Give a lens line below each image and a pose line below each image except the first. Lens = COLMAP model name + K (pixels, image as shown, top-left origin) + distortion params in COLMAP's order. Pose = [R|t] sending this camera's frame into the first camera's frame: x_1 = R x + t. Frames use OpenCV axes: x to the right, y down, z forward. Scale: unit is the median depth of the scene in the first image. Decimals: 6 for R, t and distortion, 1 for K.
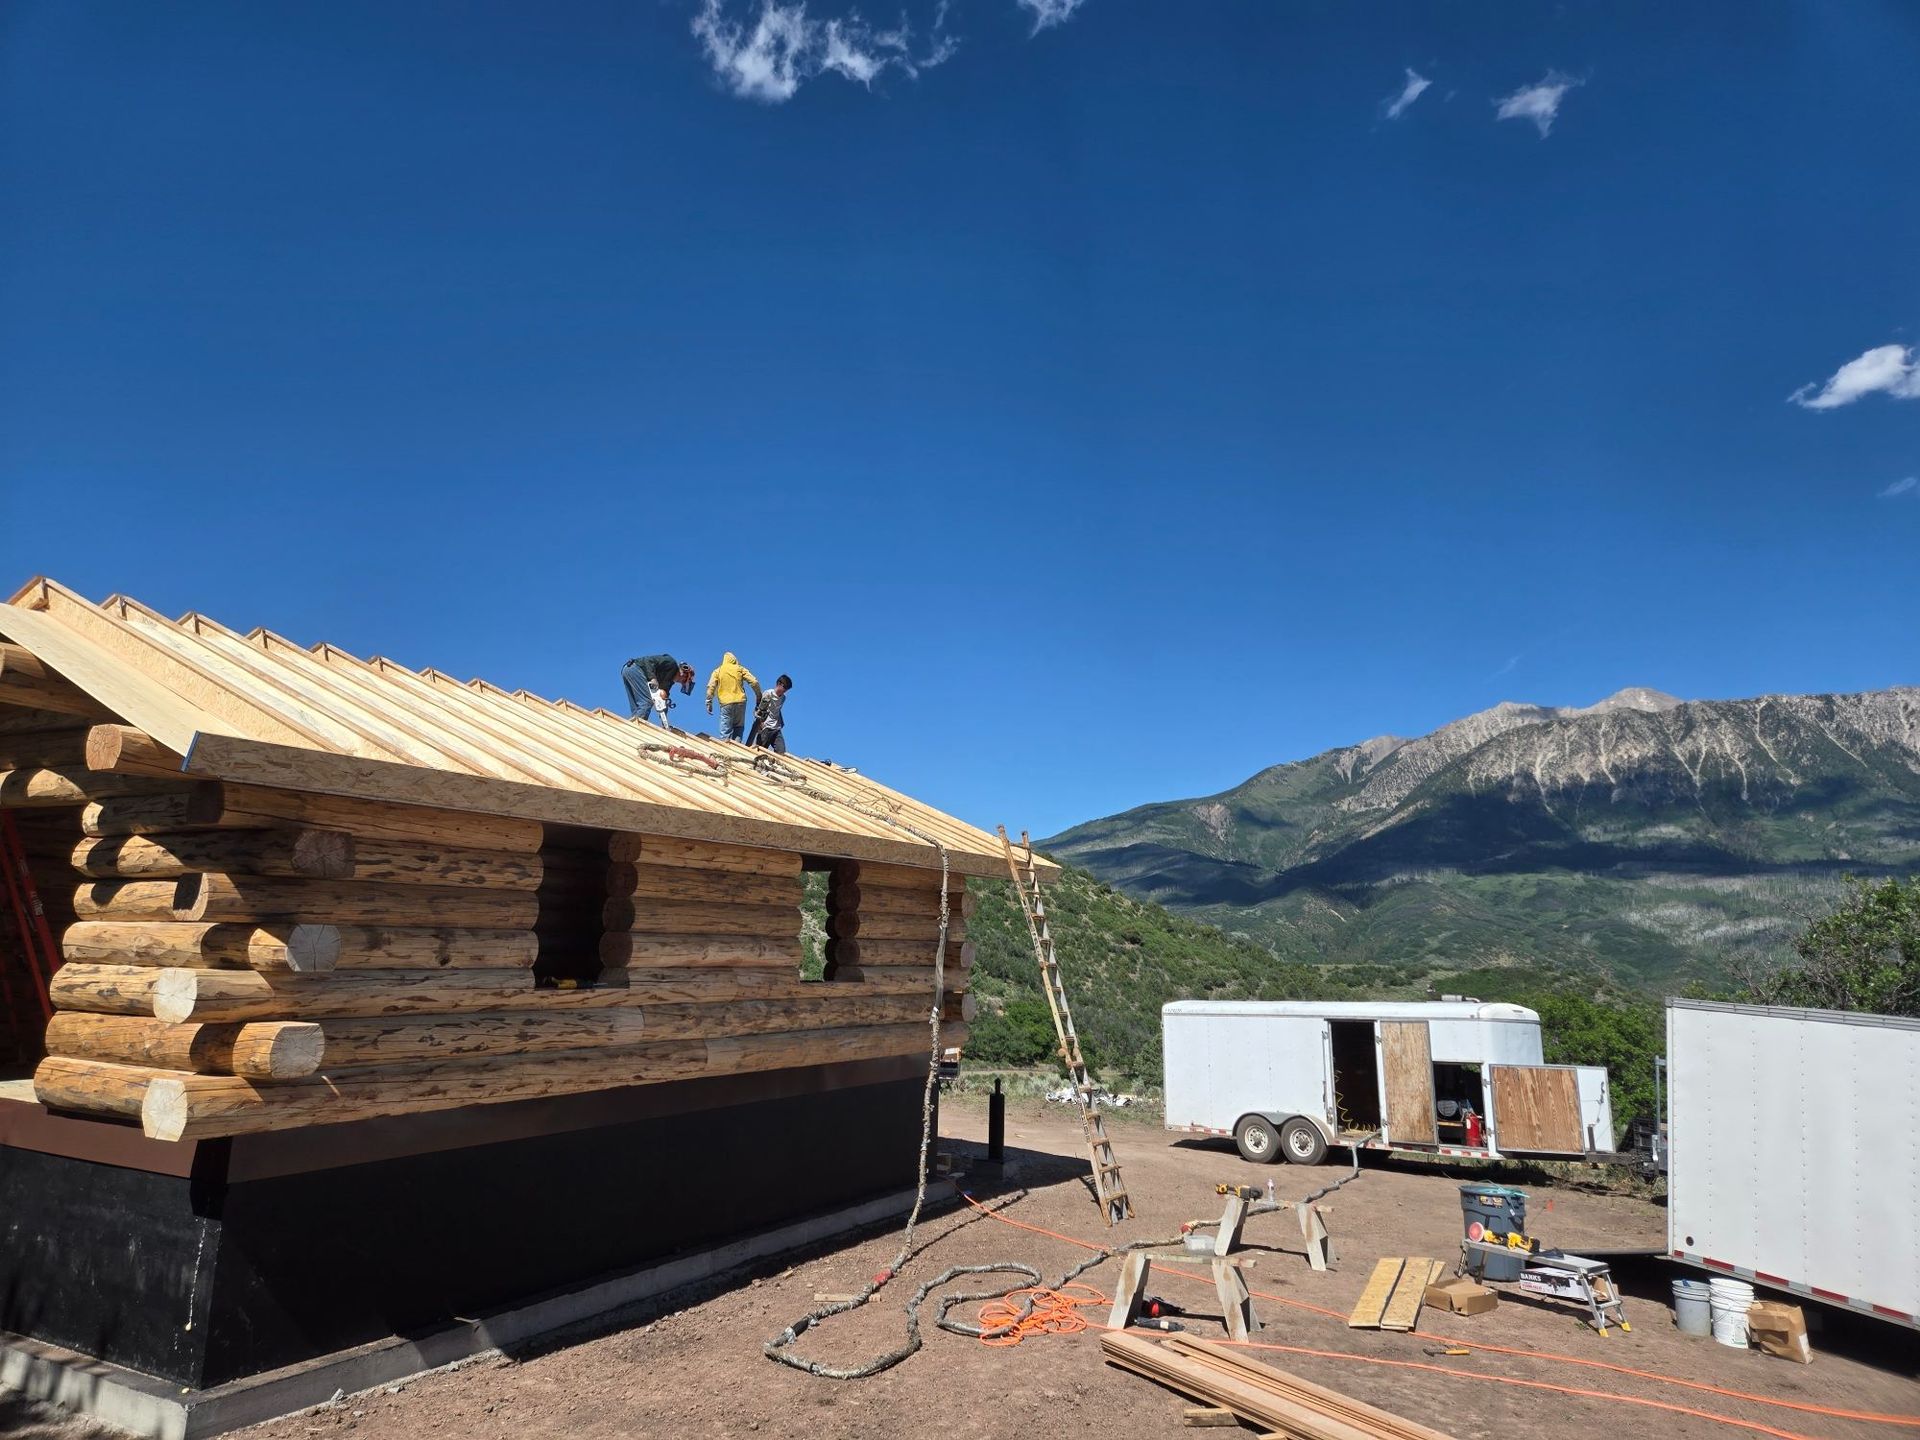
lens RADIAL K [[1247.0, 0, 960.0], [0, 1247.0, 720.0], [0, 0, 1]] dist [0.080238, -0.071013]
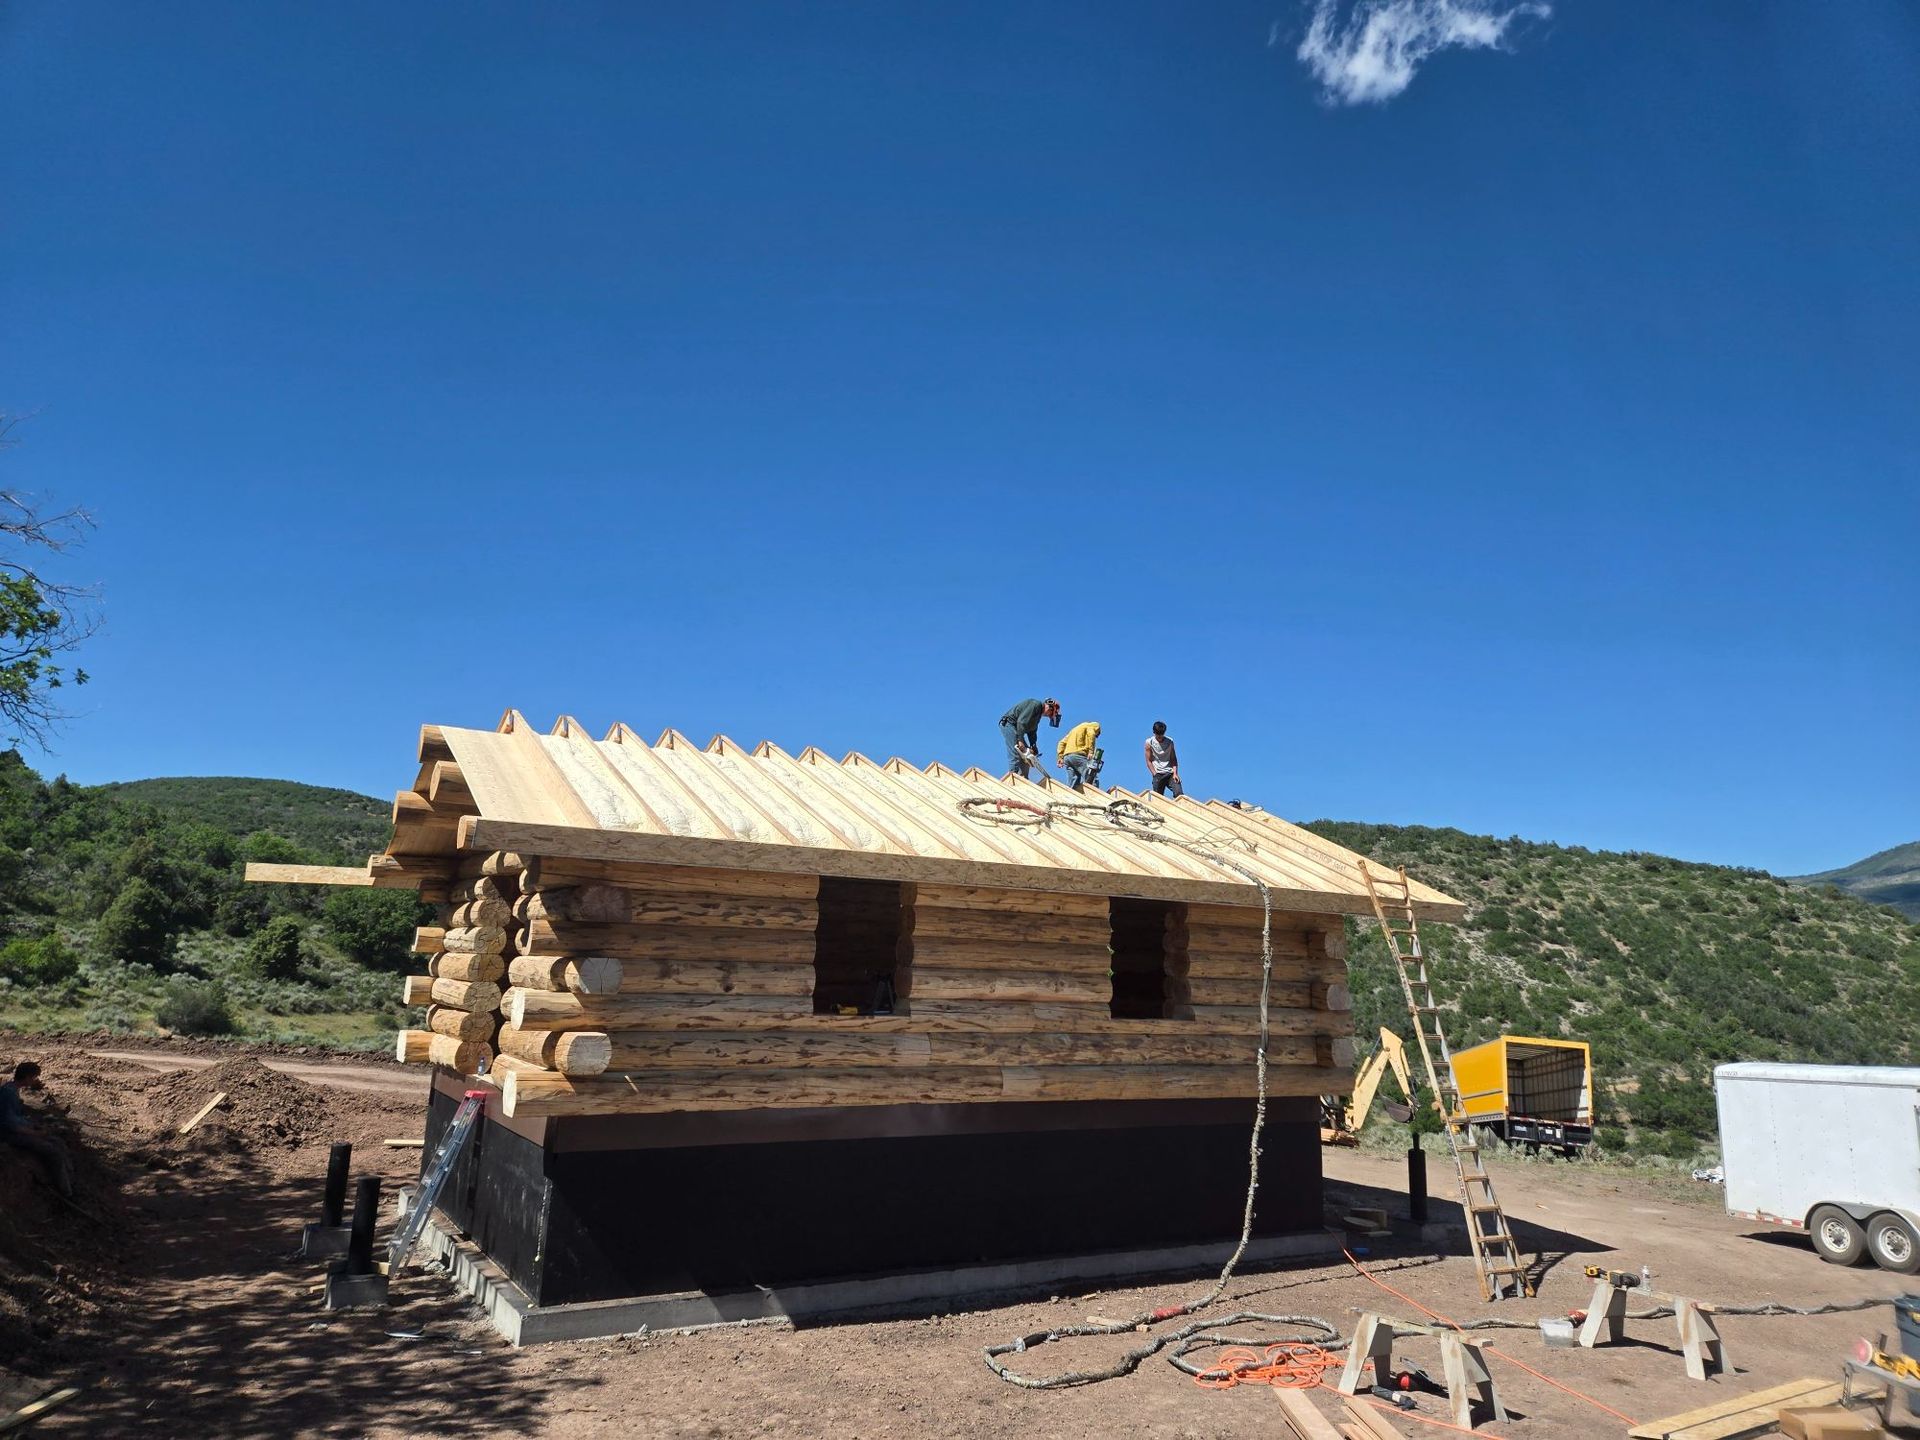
lens RADIAL K [[1247.0, 0, 960.0], [0, 1247.0, 720.0], [0, 0, 1]] dist [0.080238, -0.071013]
pose [[0.877726, -0.086933, -0.471210, 0.340906], [0.072077, 0.996169, -0.049525, 0.004928], [0.473710, 0.009506, 0.880629, 0.018389]]
